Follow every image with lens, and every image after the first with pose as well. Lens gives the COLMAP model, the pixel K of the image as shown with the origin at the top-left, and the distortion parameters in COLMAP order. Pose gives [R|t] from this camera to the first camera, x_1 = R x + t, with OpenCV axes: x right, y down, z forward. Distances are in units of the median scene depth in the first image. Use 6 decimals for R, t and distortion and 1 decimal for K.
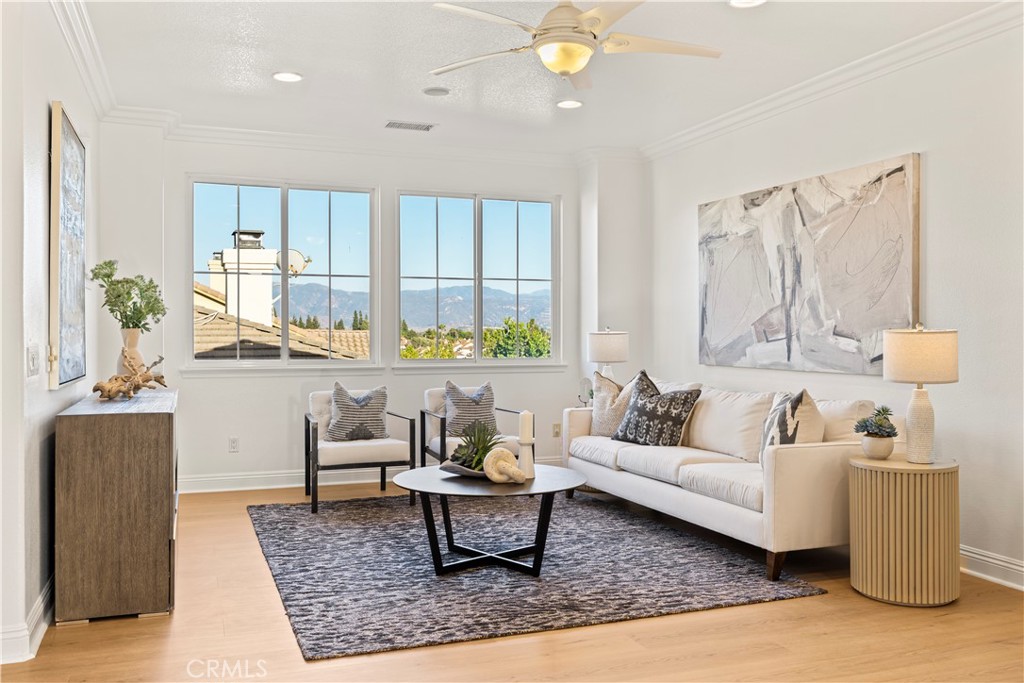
lens RADIAL K [[877.9, 0, 512.4], [0, 877.9, 340.7], [0, 0, 1]] dist [-0.000196, 0.000135]
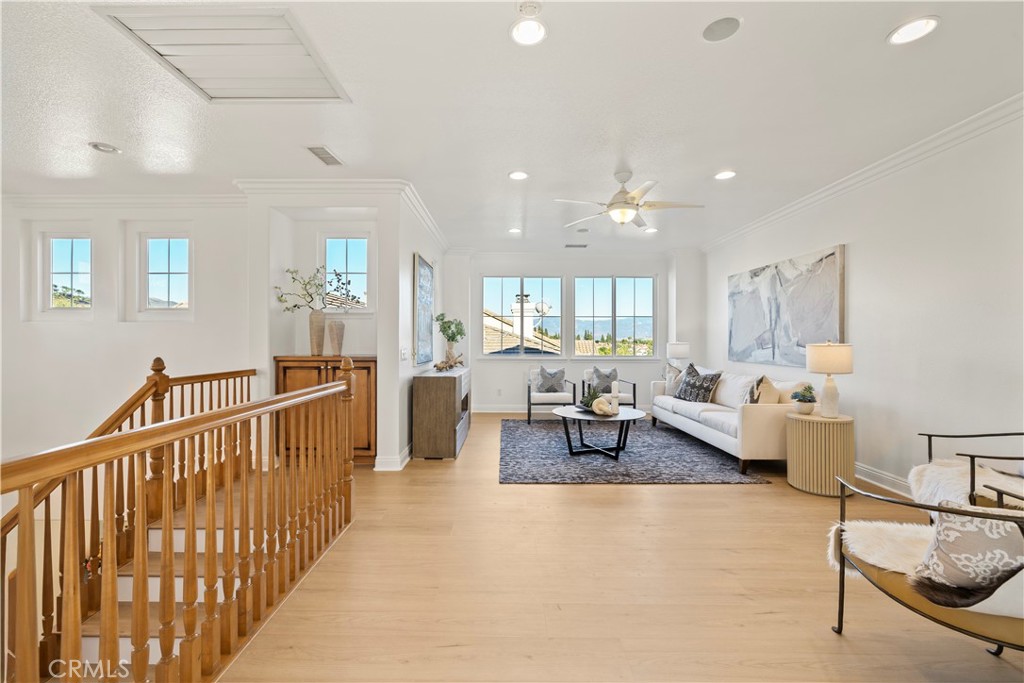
lens RADIAL K [[439.5, 0, 509.7], [0, 439.5, 343.4], [0, 0, 1]] dist [-0.003130, 0.000836]
pose [[0.936875, 0.004803, -0.349632, 0.140050], [-0.005835, 0.999981, -0.001898, -0.007078], [0.349616, 0.003818, 0.936885, -0.070928]]
